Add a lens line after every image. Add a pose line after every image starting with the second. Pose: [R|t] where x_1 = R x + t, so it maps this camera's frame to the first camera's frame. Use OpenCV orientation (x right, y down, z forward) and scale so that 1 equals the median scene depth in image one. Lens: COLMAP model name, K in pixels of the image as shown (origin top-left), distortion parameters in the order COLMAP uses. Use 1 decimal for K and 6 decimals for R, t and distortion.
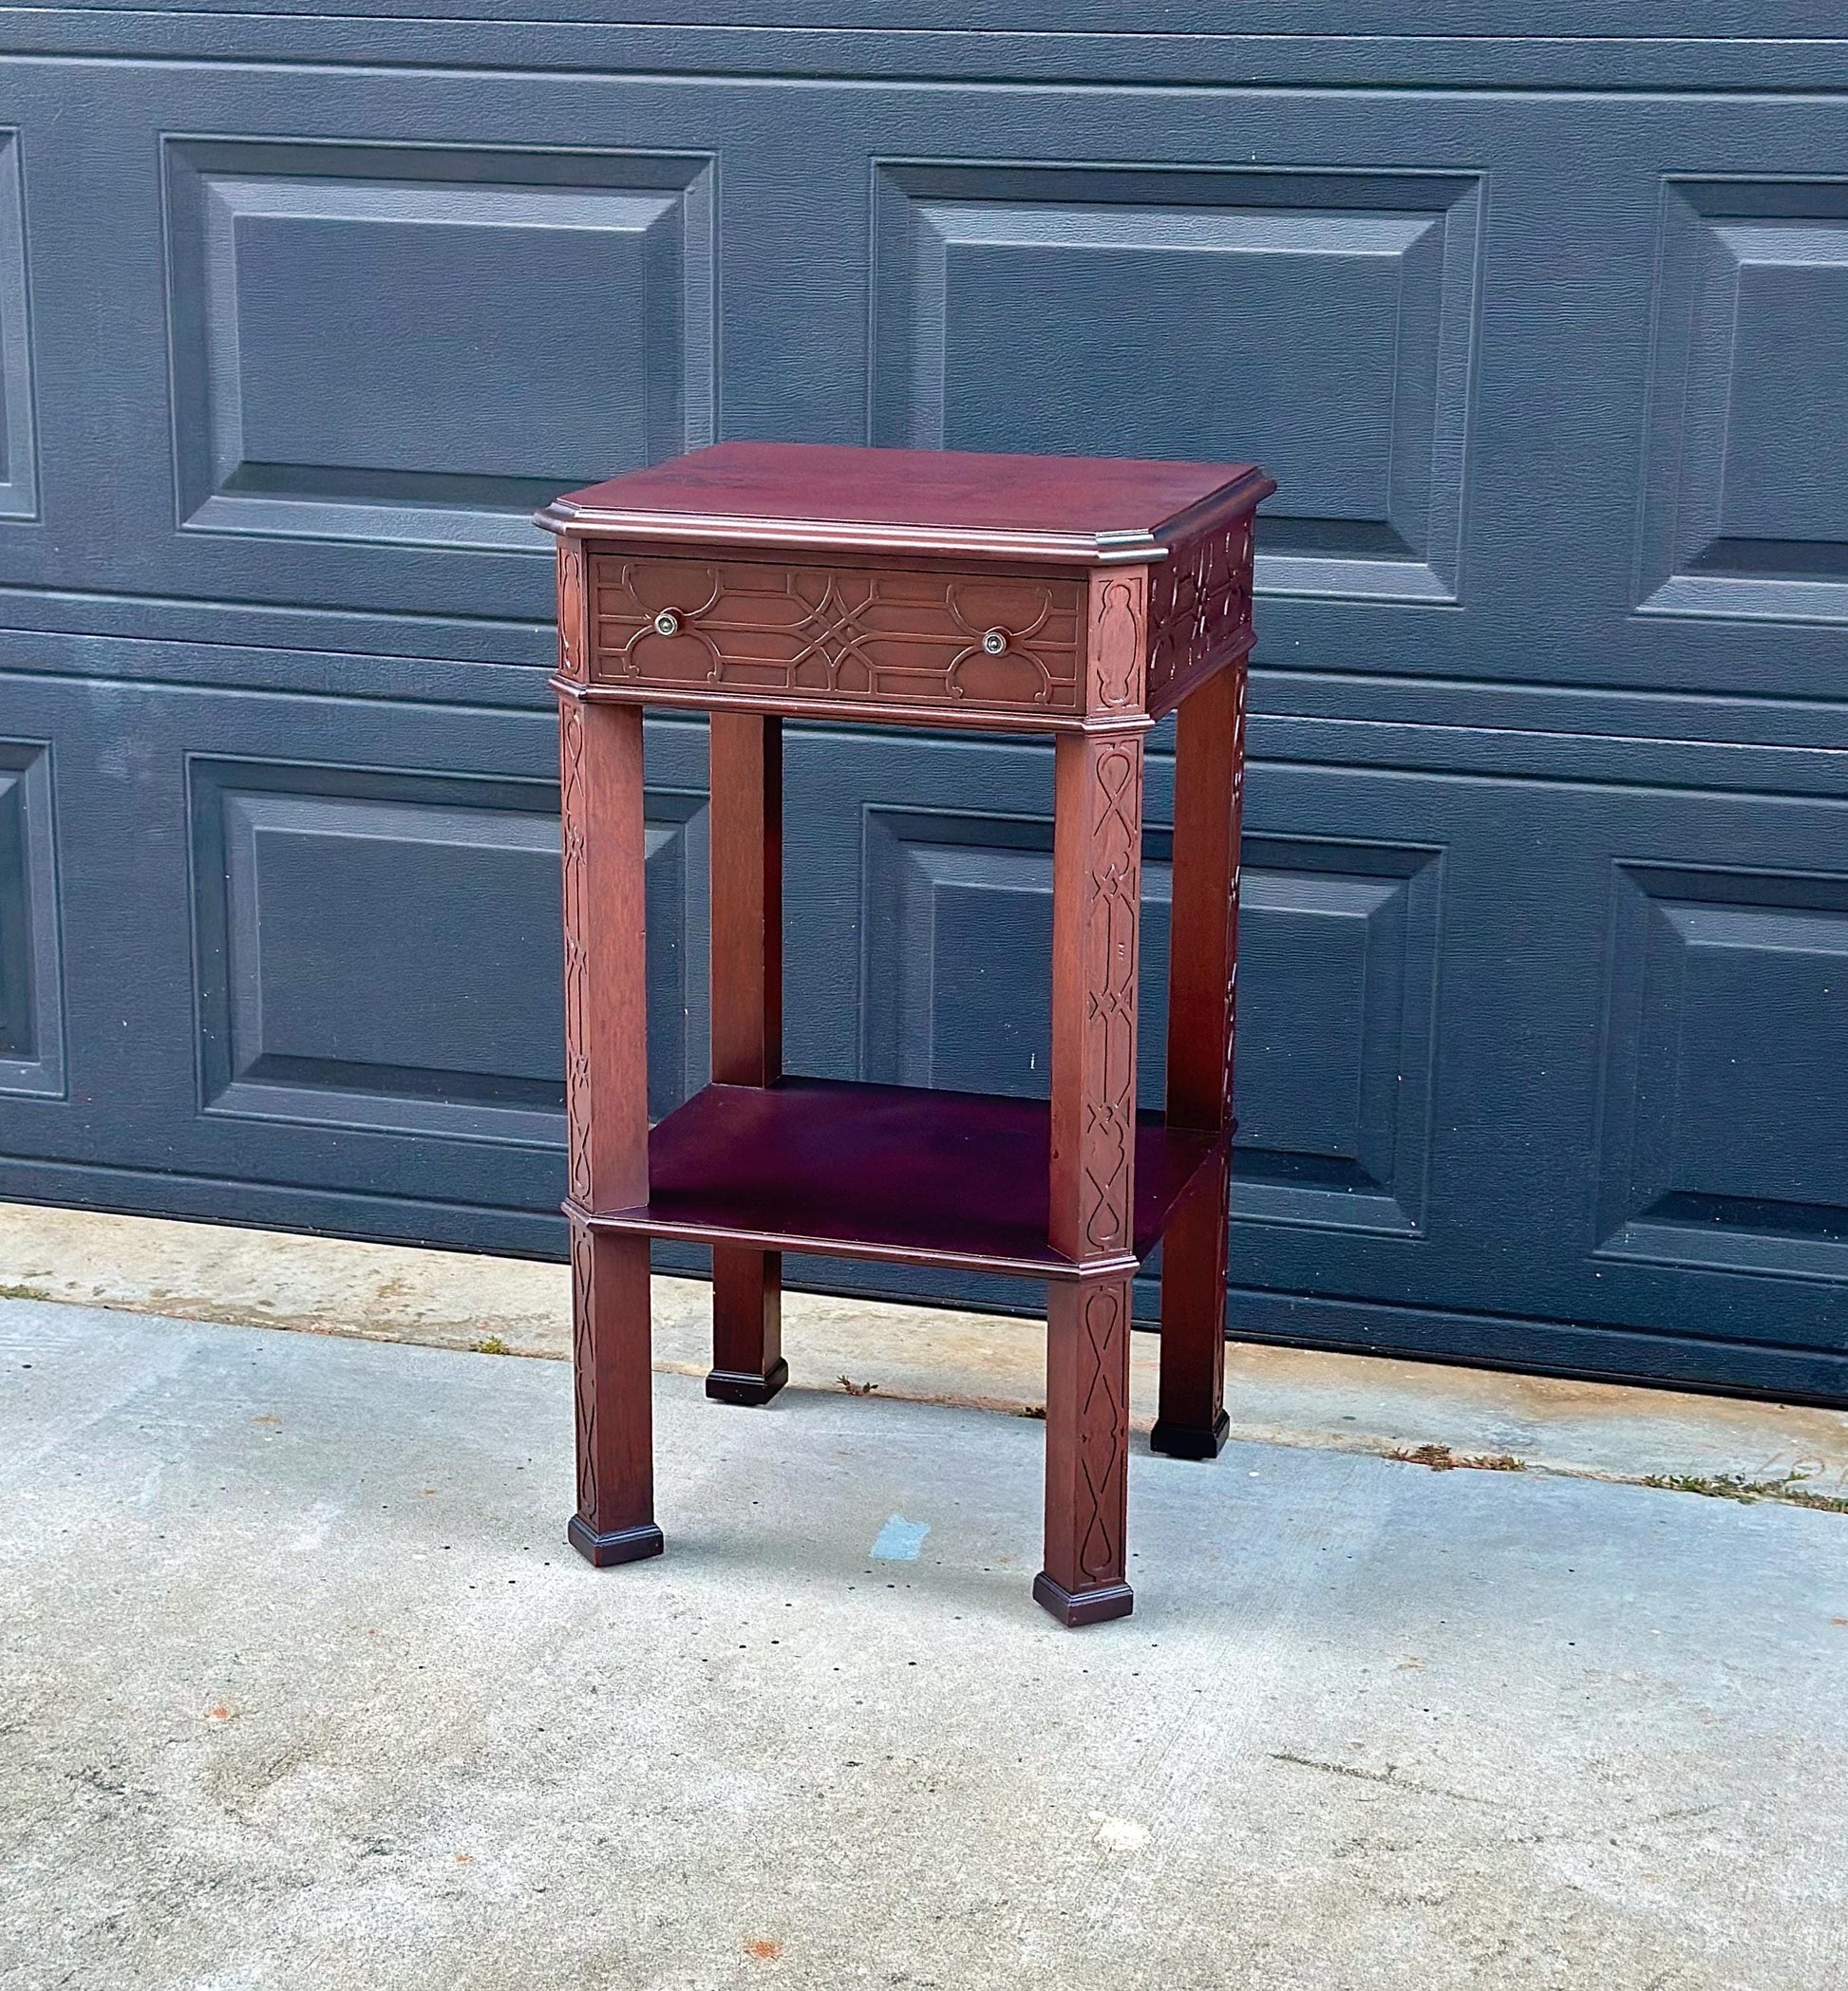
lens RADIAL K [[3660.8, 0, 960.9], [0, 3660.8, 1010.9], [0, 0, 1]] dist [0.157581, -0.142420]
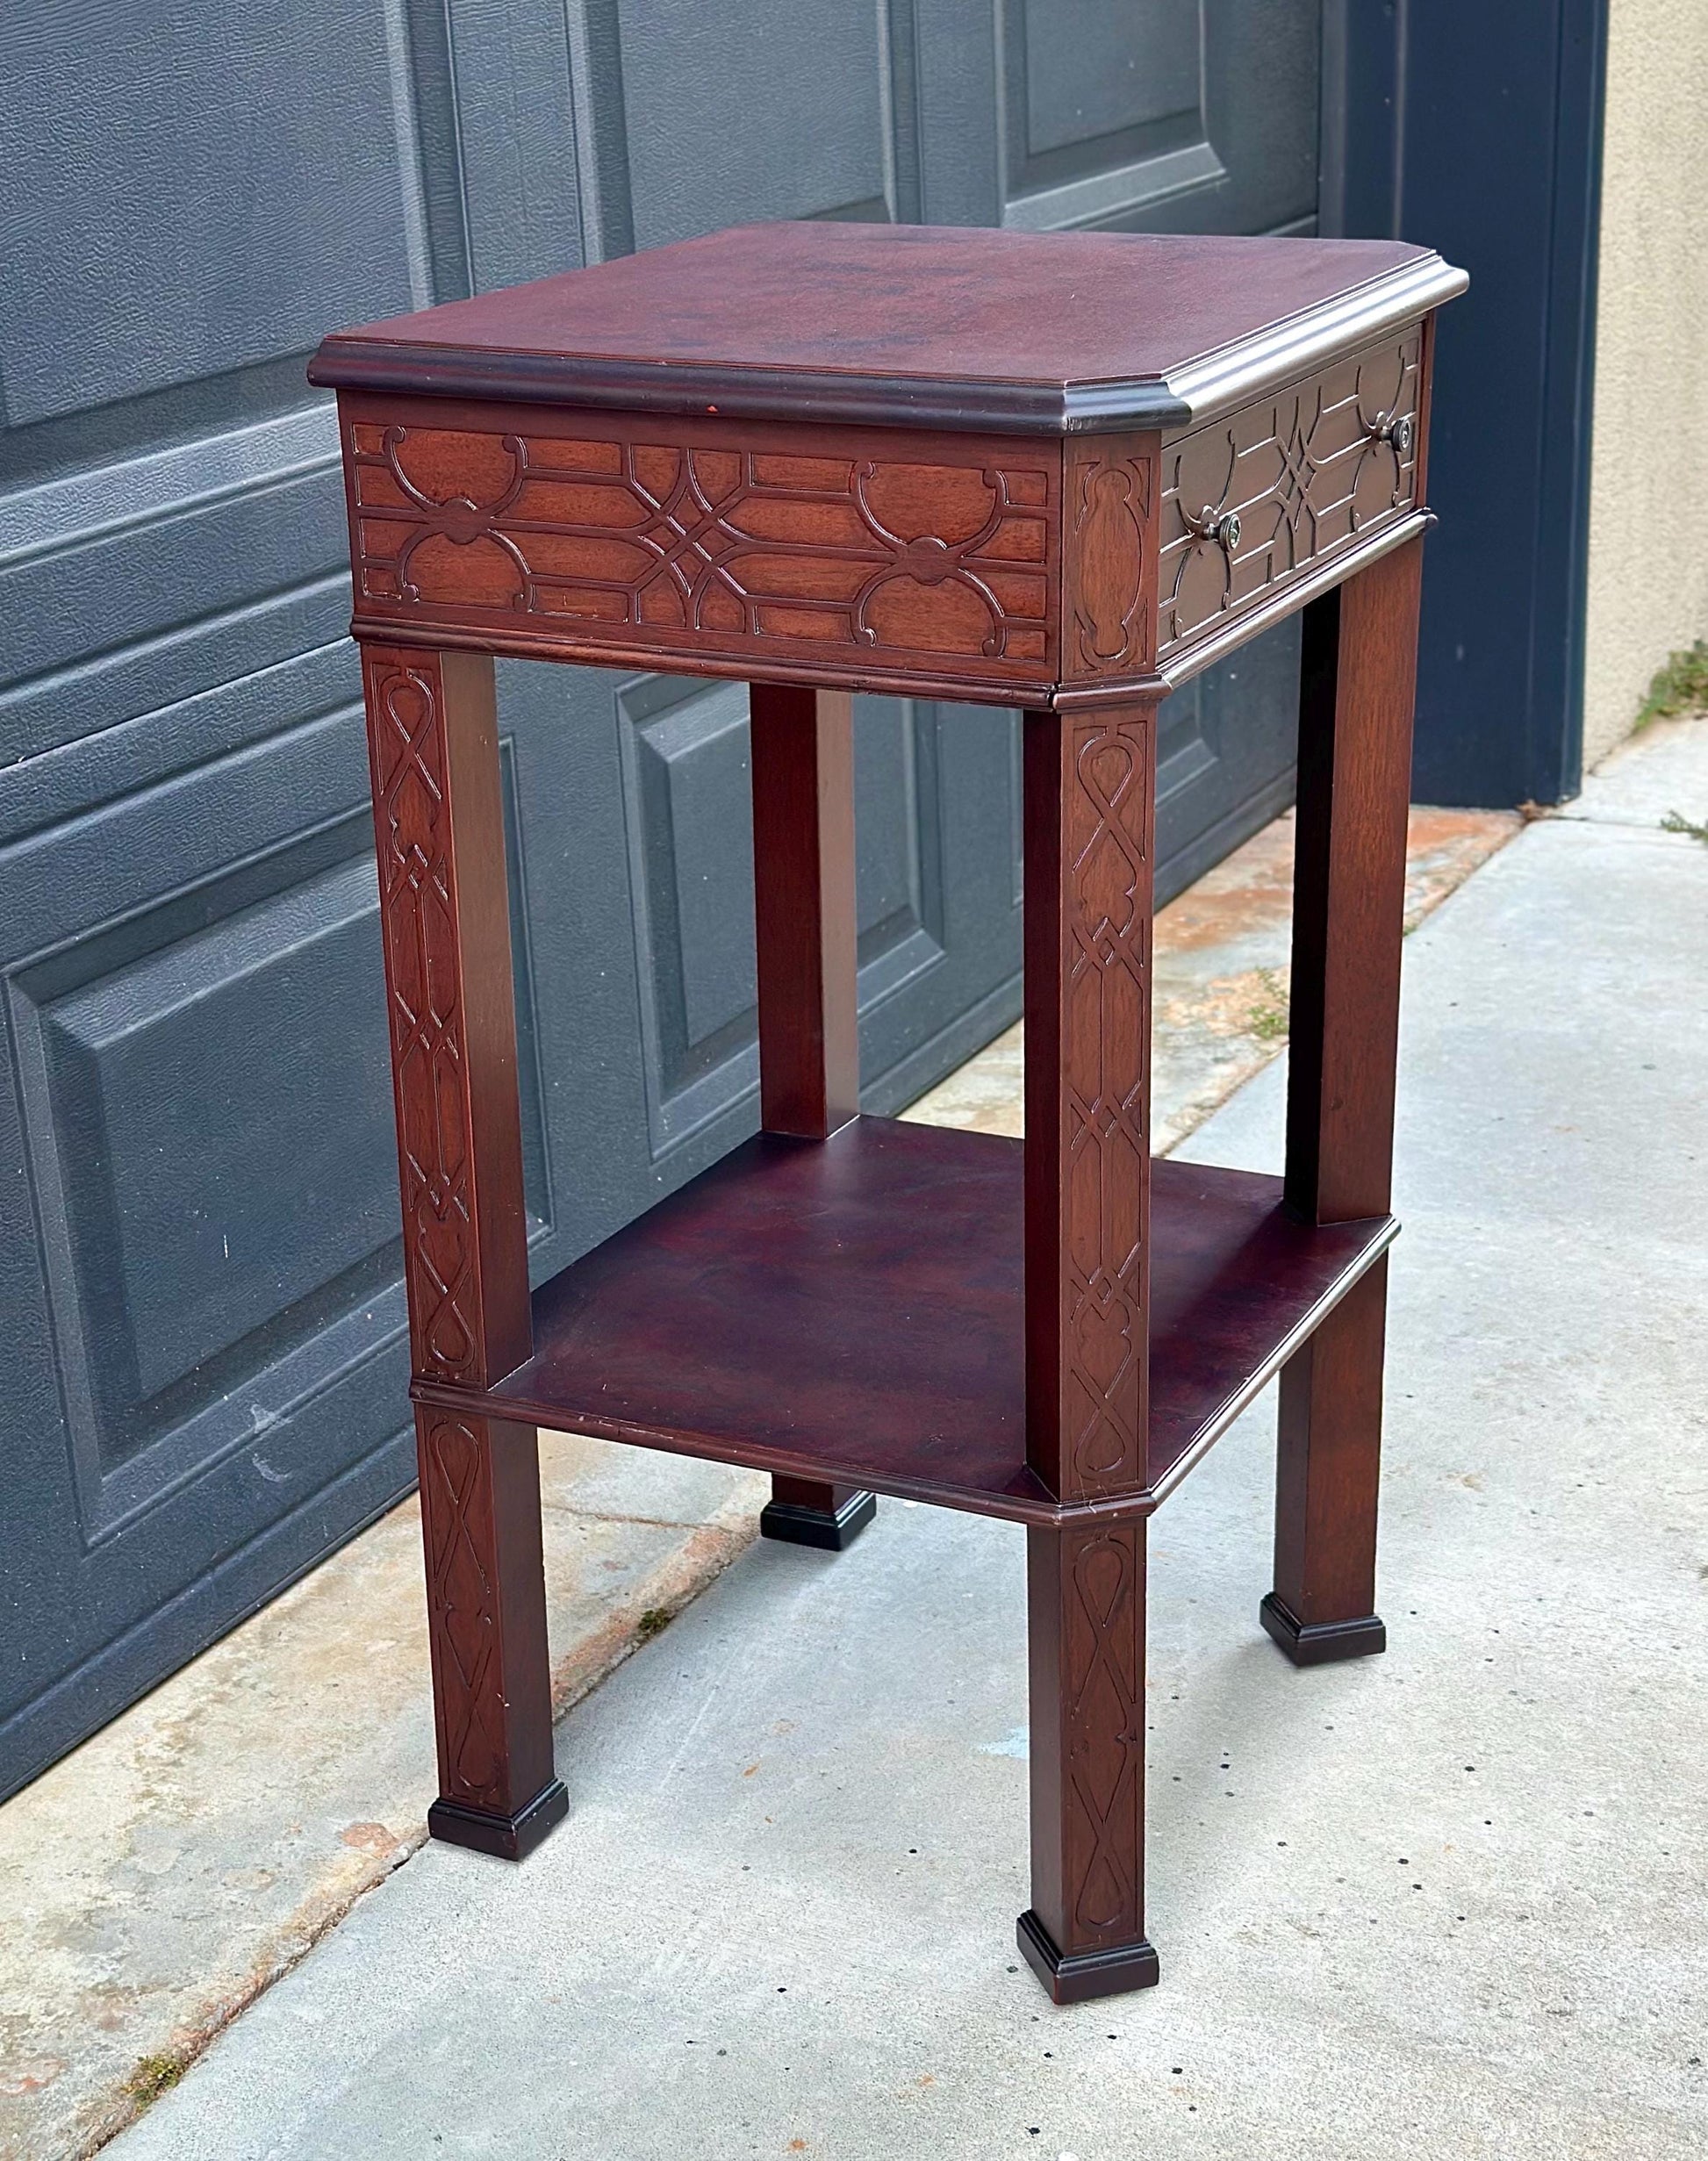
lens RADIAL K [[3525.3, 0, 795.0], [0, 3525.3, 1213.7], [0, 0, 1]] dist [0.152747, -0.073030]
pose [[0.191287, -0.390053, 0.900704, -0.581746], [0.288156, 0.899530, 0.328347, -0.187172], [-0.938283, 0.196735, 0.284465, 0.775819]]
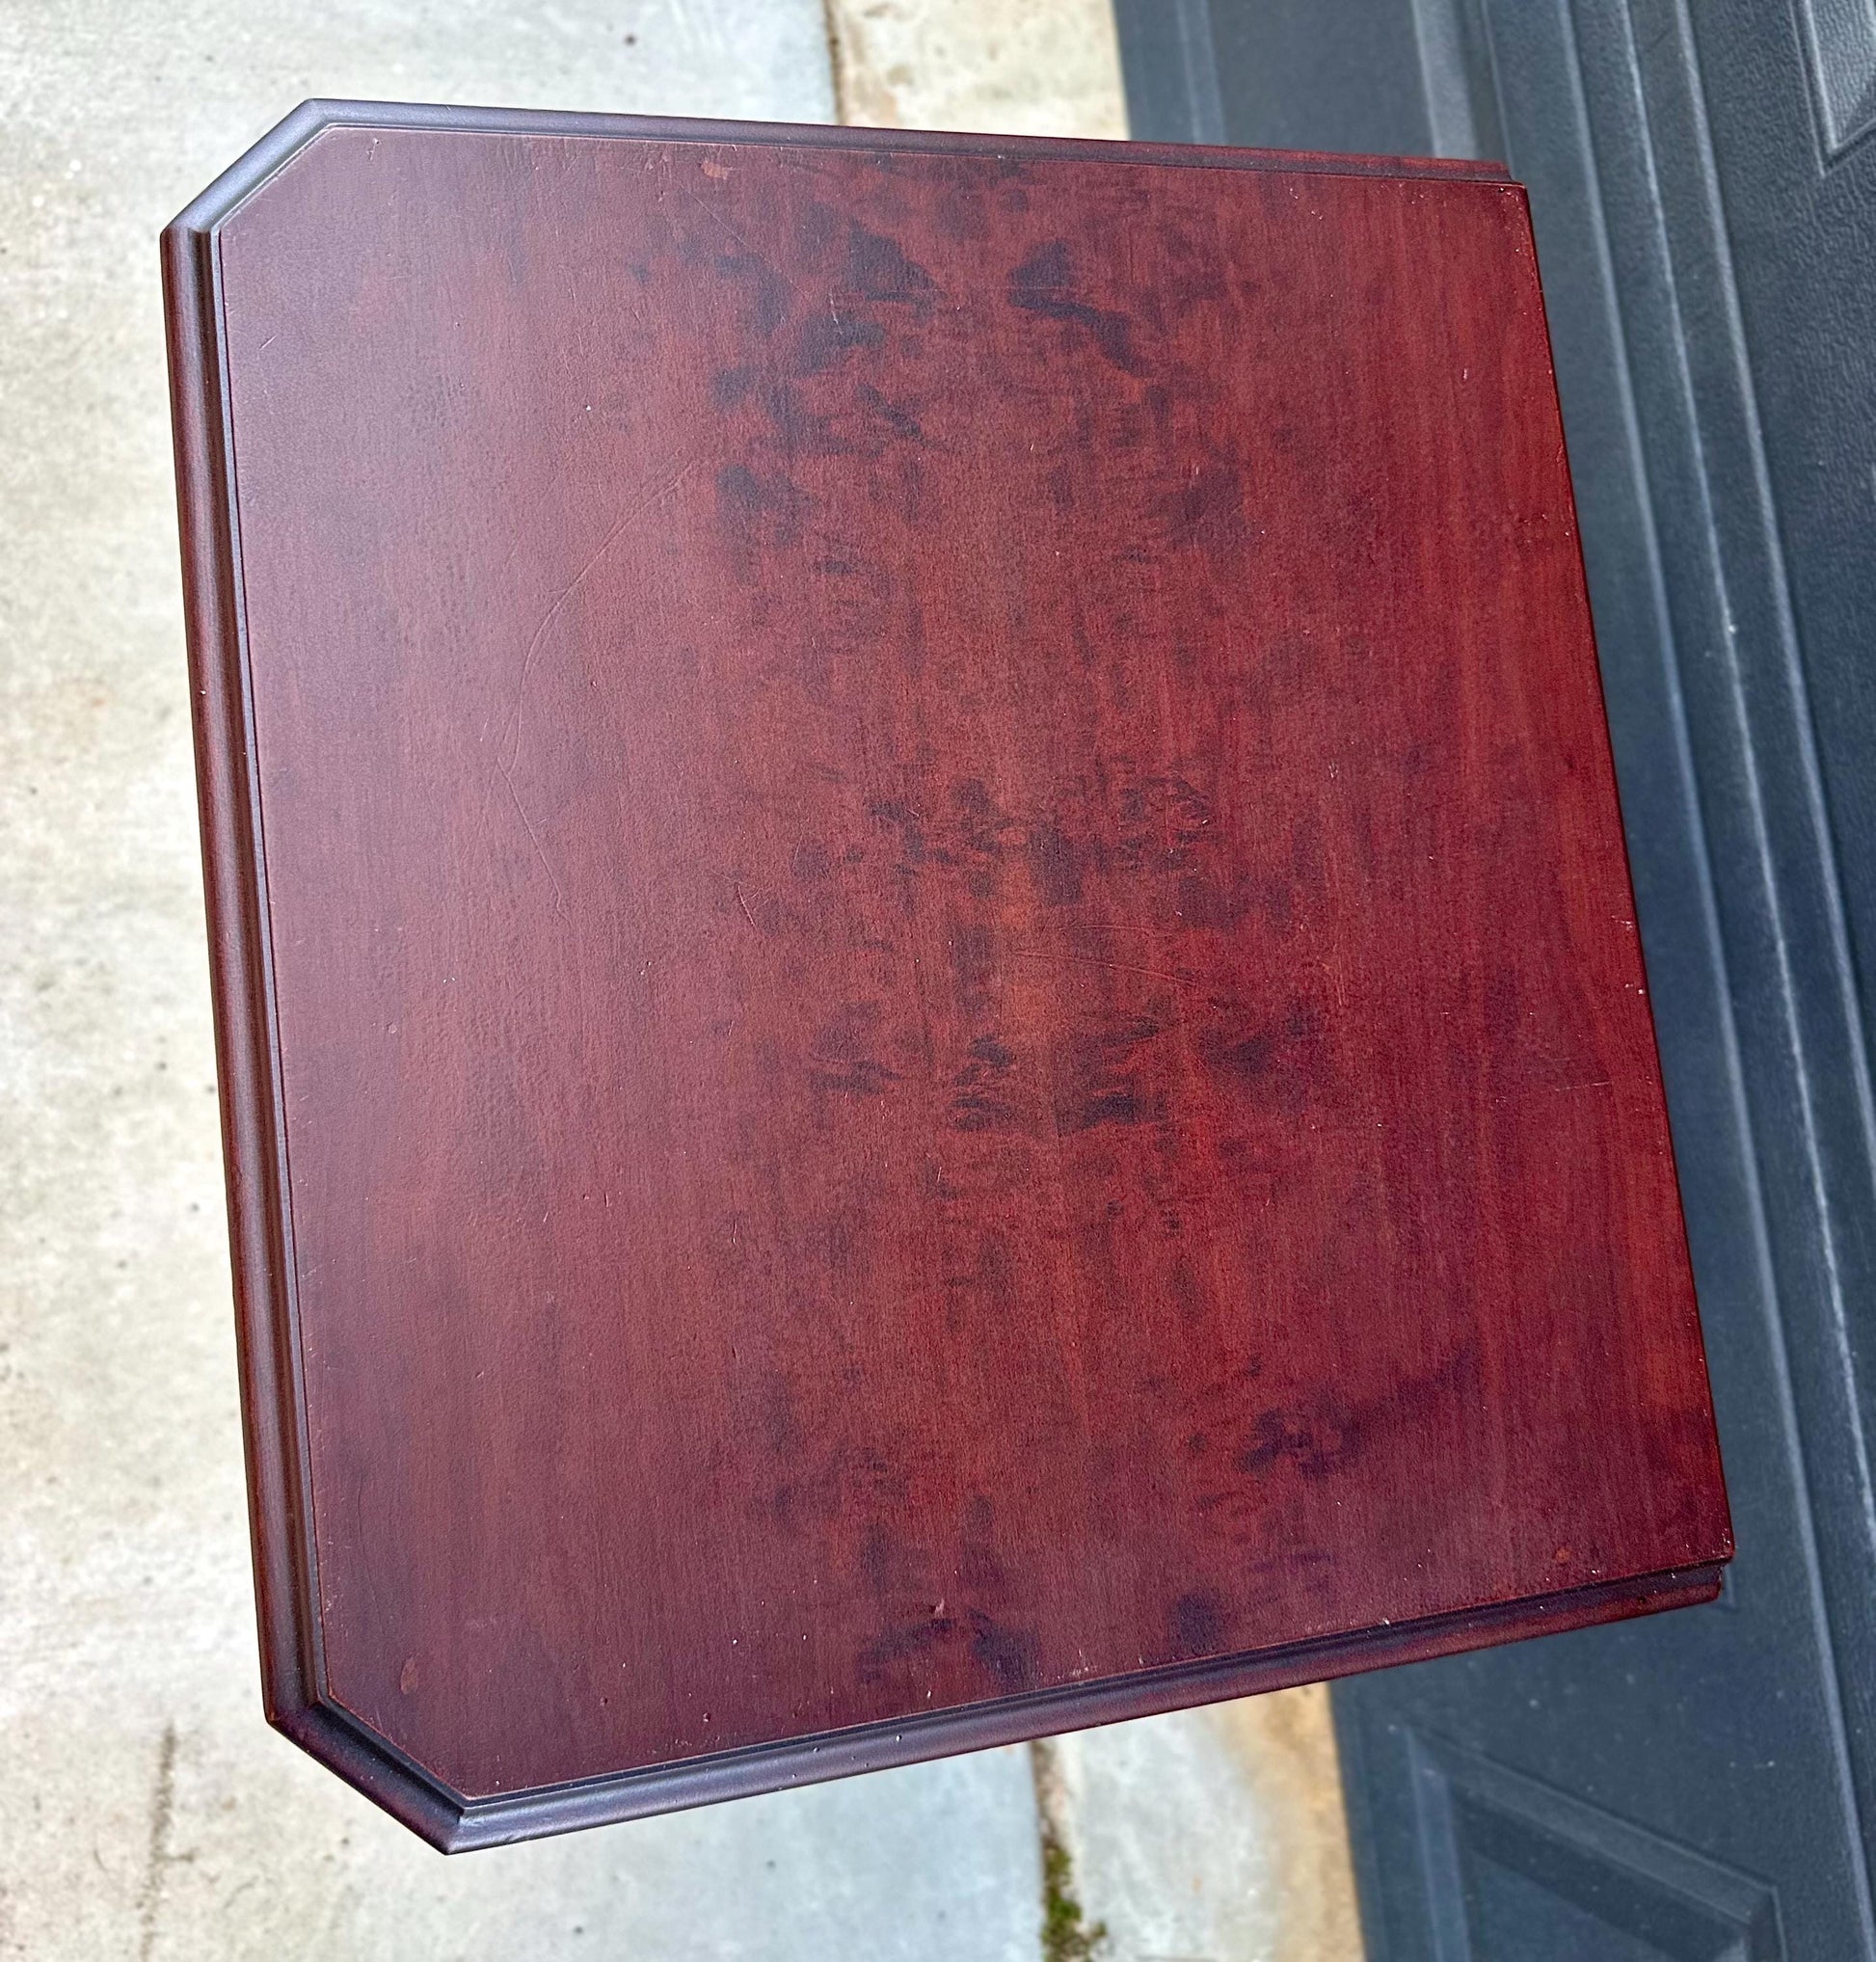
lens RADIAL K [[1817.0, 0, 931.0], [0, 1817.0, 993.8], [0, 0, 1]] dist [-0.002695, -0.020688]
pose [[0.372942, 0.927067, -0.038234, 0.002005], [-0.490638, 0.232015, 0.839907, -0.260242], [0.787520, -0.294477, 0.541382, 0.788968]]
